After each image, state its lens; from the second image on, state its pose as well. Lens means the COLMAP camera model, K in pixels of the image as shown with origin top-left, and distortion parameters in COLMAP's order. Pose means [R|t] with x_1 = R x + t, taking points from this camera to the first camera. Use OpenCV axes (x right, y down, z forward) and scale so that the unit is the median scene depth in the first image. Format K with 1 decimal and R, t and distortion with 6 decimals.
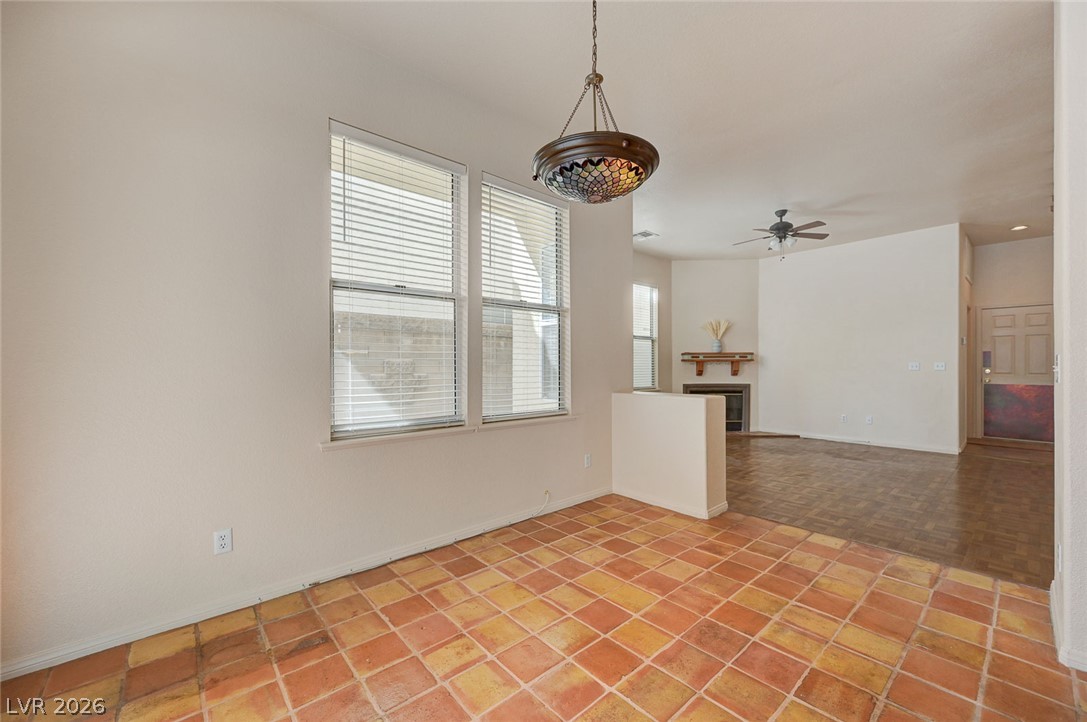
lens RADIAL K [[429.8, 0, 546.8], [0, 429.8, 363.8], [0, 0, 1]] dist [-0.000555, 0.000039]
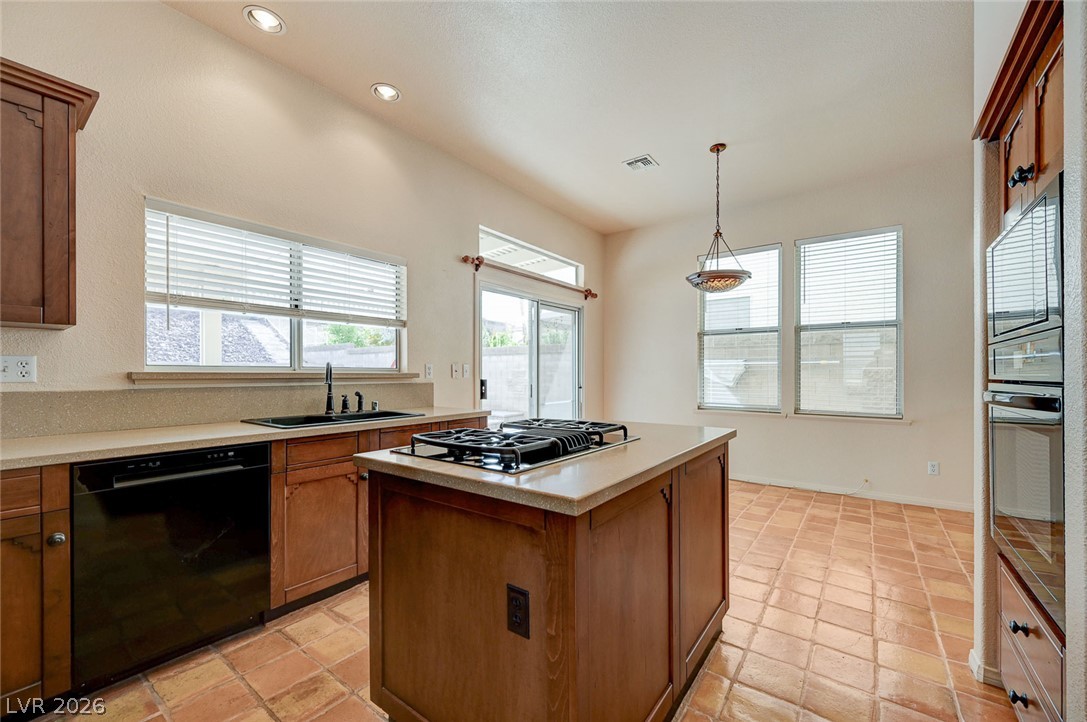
lens RADIAL K [[429.8, 0, 546.8], [0, 429.8, 363.8], [0, 0, 1]] dist [-0.000555, 0.000039]
pose [[0.210019, -0.016262, -0.977562, 1.257350], [0.001228, 0.999865, -0.016370, -0.006700], [0.977696, 0.002238, 0.210011, -0.143284]]
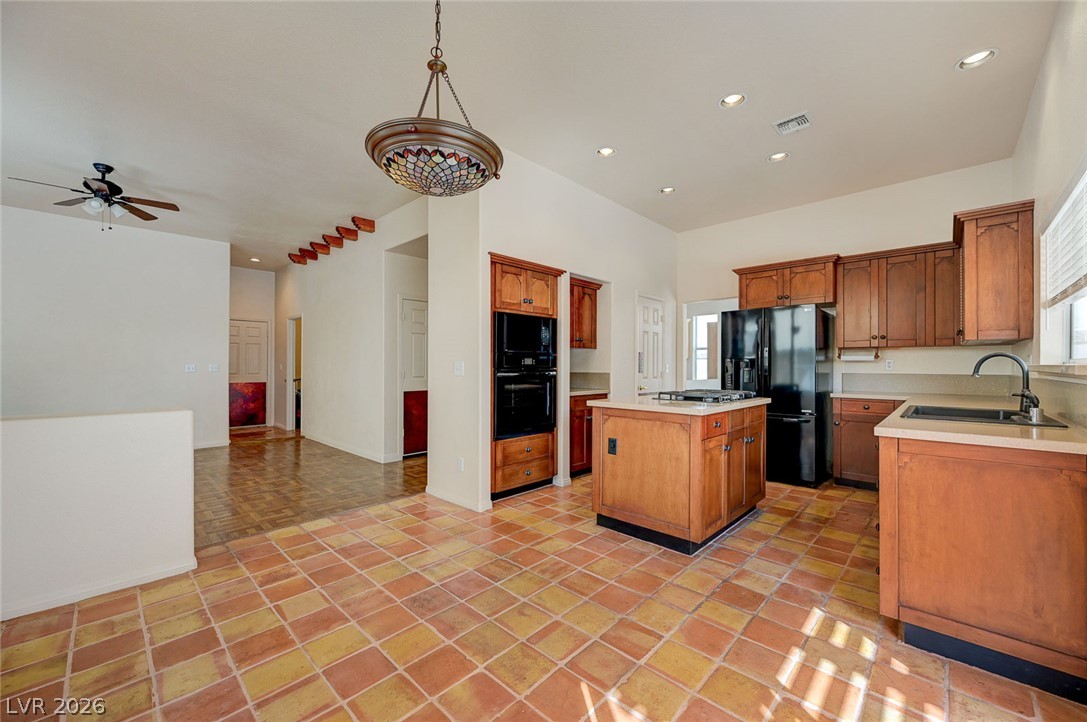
lens RADIAL K [[429.8, 0, 546.8], [0, 429.8, 363.8], [0, 0, 1]] dist [-0.000555, 0.000039]
pose [[-0.092902, 0.006998, 0.995651, -0.548805], [-0.002006, 0.999972, -0.007216, 0.002037], [-0.995673, -0.002668, -0.092885, 0.545325]]
